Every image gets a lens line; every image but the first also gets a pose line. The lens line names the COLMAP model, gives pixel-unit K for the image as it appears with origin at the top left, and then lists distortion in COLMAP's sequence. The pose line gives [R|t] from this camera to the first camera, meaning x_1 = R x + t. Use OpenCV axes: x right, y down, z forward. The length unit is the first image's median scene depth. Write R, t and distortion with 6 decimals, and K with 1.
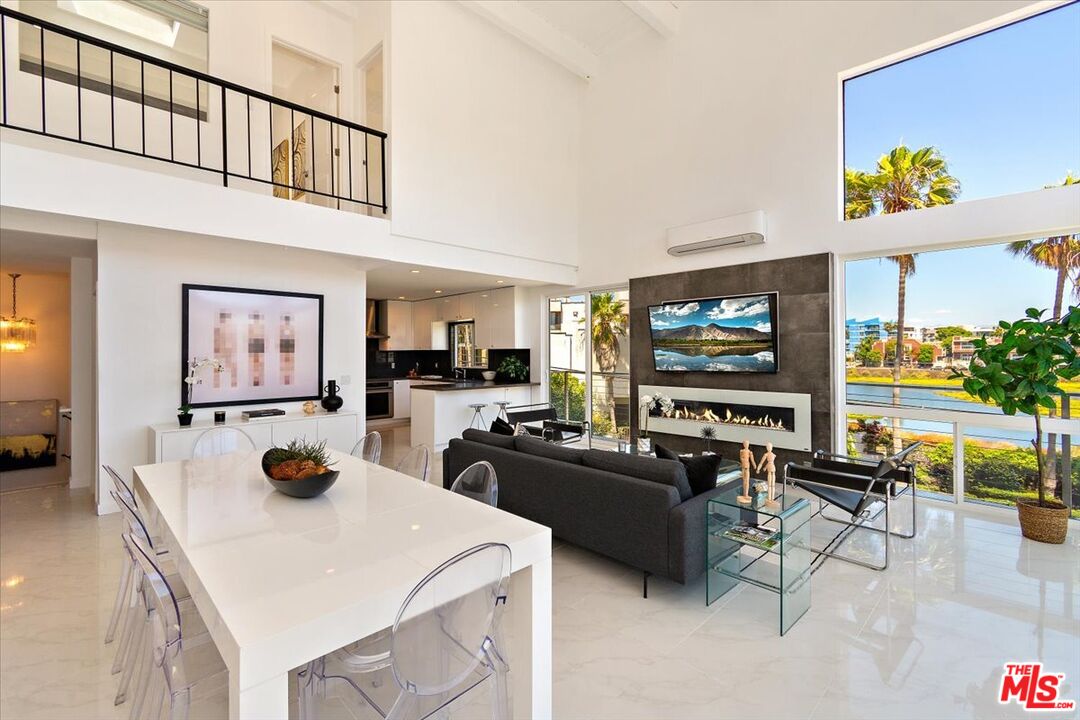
lens RADIAL K [[484.0, 0, 541.6], [0, 484.0, 349.6], [0, 0, 1]] dist [0.000943, 0.000048]
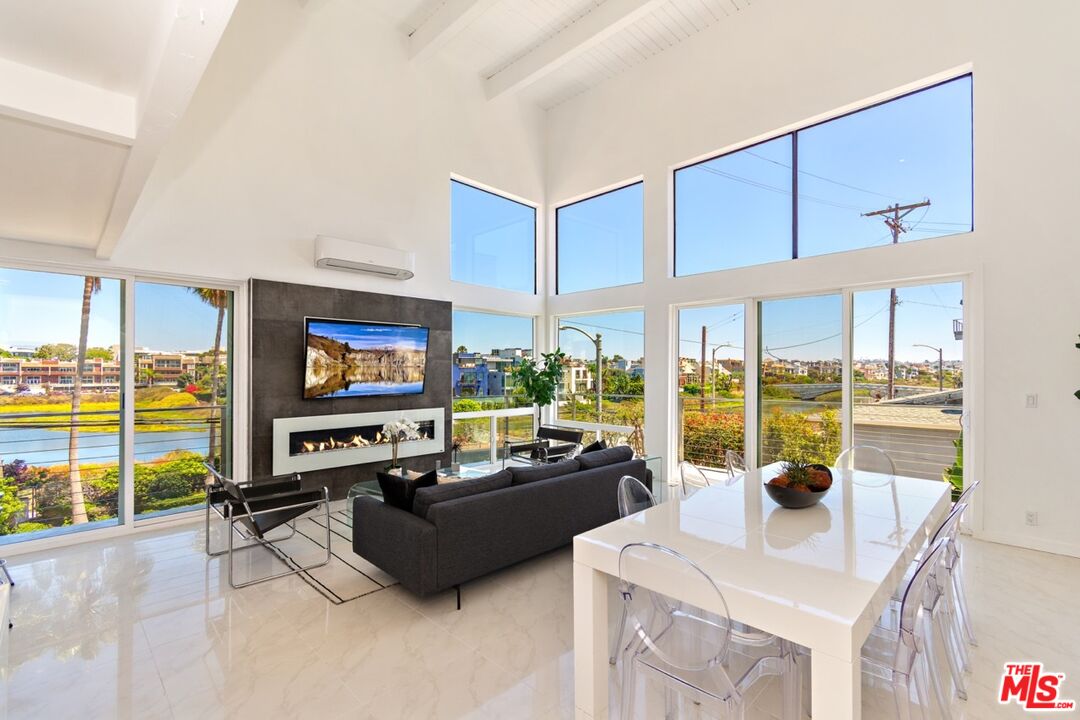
lens RADIAL K [[484.4, 0, 539.7], [0, 484.4, 367.2], [0, 0, 1]] dist [0.002913, -0.000285]
pose [[-0.003556, 0.011602, 0.999926, -0.381196], [-0.001957, 0.999931, -0.011609, -0.001373], [-0.999992, -0.001999, -0.003533, 0.380780]]
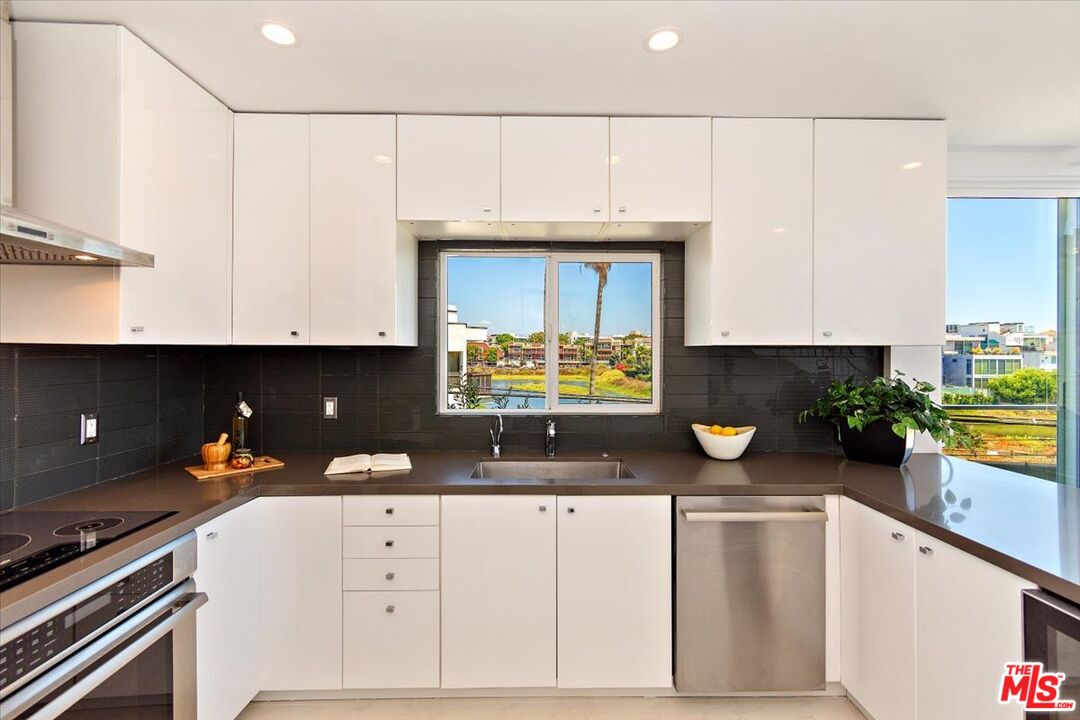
lens RADIAL K [[479.3, 0, 539.9], [0, 479.3, 353.6], [0, 0, 1]] dist [0.002788, -0.000374]
pose [[0.693134, 0.003568, 0.720800, -0.340448], [-0.008269, 0.999961, 0.003001, 0.002905], [-0.720761, -0.008040, 0.693137, 0.798552]]
